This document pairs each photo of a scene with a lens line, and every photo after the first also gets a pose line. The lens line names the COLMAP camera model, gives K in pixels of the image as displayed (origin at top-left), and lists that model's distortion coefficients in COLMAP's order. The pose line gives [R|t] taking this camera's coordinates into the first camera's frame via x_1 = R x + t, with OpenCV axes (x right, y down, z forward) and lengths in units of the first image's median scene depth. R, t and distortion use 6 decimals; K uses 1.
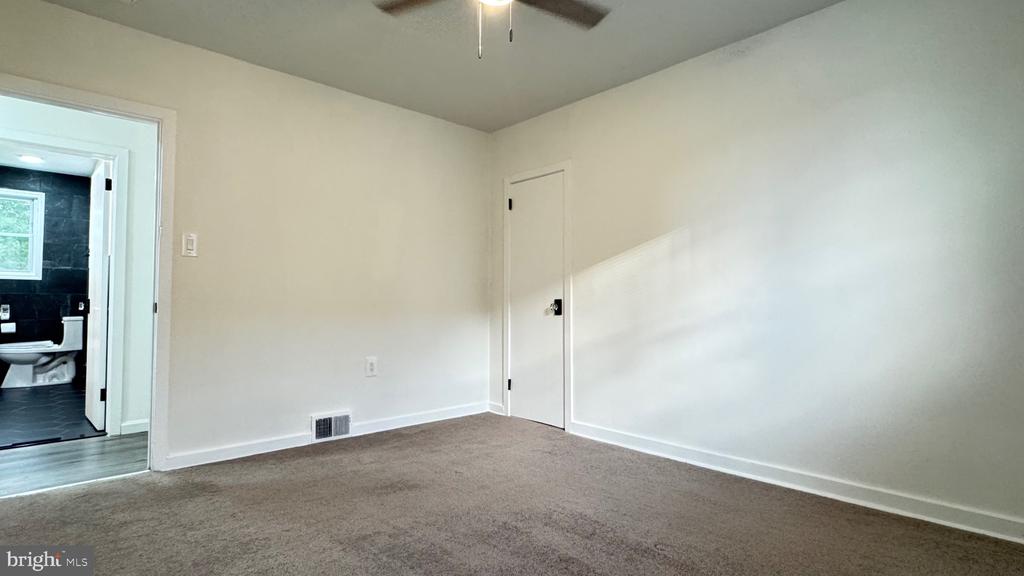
lens RADIAL K [[513.0, 0, 509.7], [0, 513.0, 285.9], [0, 0, 1]] dist [-0.005332, -0.000708]
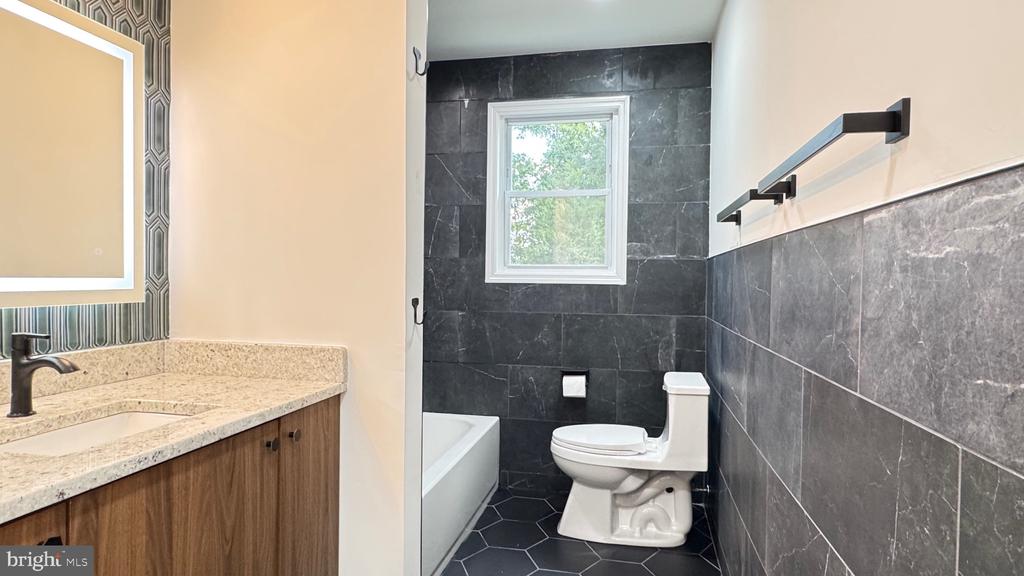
lens RADIAL K [[576.9, 0, 512.8], [0, 576.9, 284.0], [0, 0, 1]] dist [0.002061, 0.000078]
pose [[0.580659, 0.010876, -0.814074, -0.556431], [0.016109, 0.999562, 0.024845, -0.027242], [0.813987, -0.027541, 0.580229, 0.618793]]
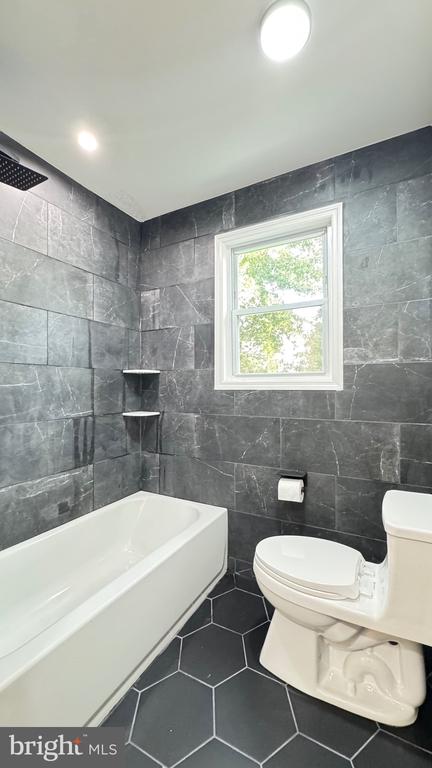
lens RADIAL K [[308.2, 0, 217.3], [0, 308.2, 382.1], [0, 0, 1]] dist [-0.002165, -0.000061]
pose [[0.327775, -0.017003, -0.944603, -0.699017], [0.033865, 0.999407, -0.006238, -0.021516], [0.944149, -0.029944, 0.328156, 0.810132]]
